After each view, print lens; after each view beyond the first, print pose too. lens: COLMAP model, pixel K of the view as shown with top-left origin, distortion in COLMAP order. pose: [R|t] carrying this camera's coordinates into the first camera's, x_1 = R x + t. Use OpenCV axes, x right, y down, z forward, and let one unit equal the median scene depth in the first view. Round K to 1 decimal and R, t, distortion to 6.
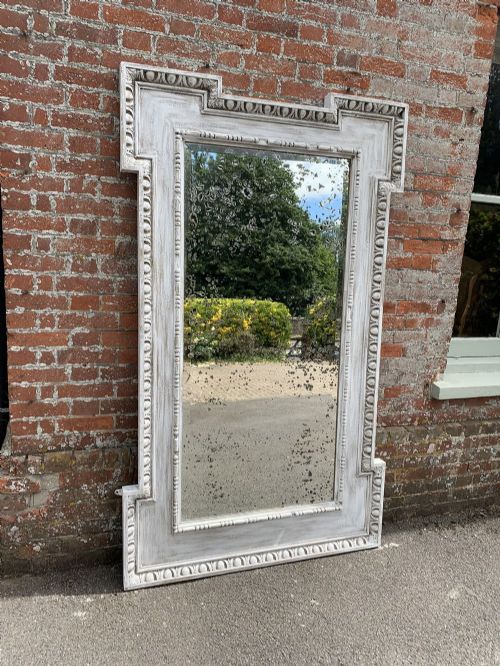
lens RADIAL K [[514.7, 0, 250.8], [0, 514.7, 328.1], [0, 0, 1]] dist [0.000768, -0.000966]
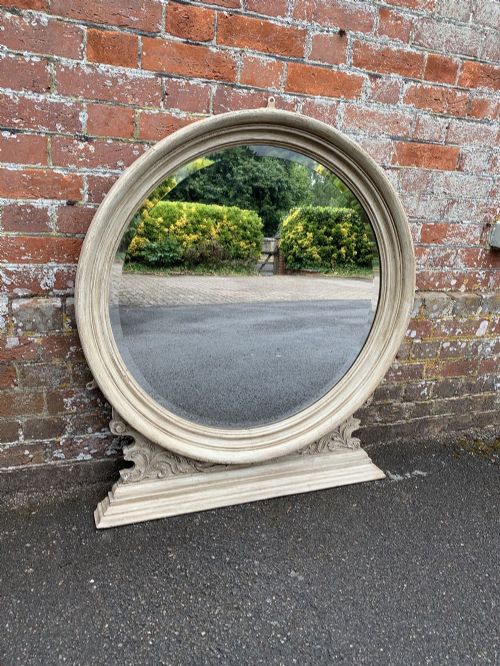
lens RADIAL K [[489.8, 0, 245.0], [0, 489.8, 336.2], [0, 0, 1]] dist [0.001009, -0.002238]
pose [[0.999102, 0.017002, 0.038807, 0.037344], [-0.023209, 0.985924, 0.165573, 0.163482], [-0.035446, -0.166325, 0.985434, 0.451458]]
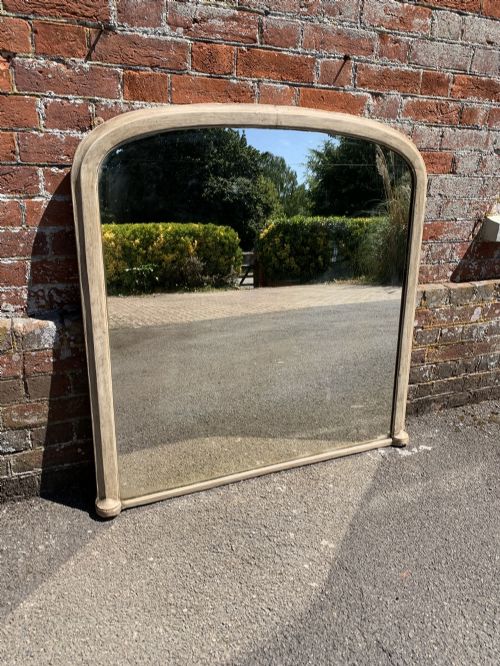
lens RADIAL K [[494.2, 0, 244.3], [0, 494.2, 333.8], [0, 0, 1]] dist [0.002879, -0.002951]
pose [[0.997185, -0.033189, 0.067230, -0.010868], [0.018754, 0.978598, 0.204923, 0.126832], [-0.072592, -0.203086, 0.976466, 0.396189]]
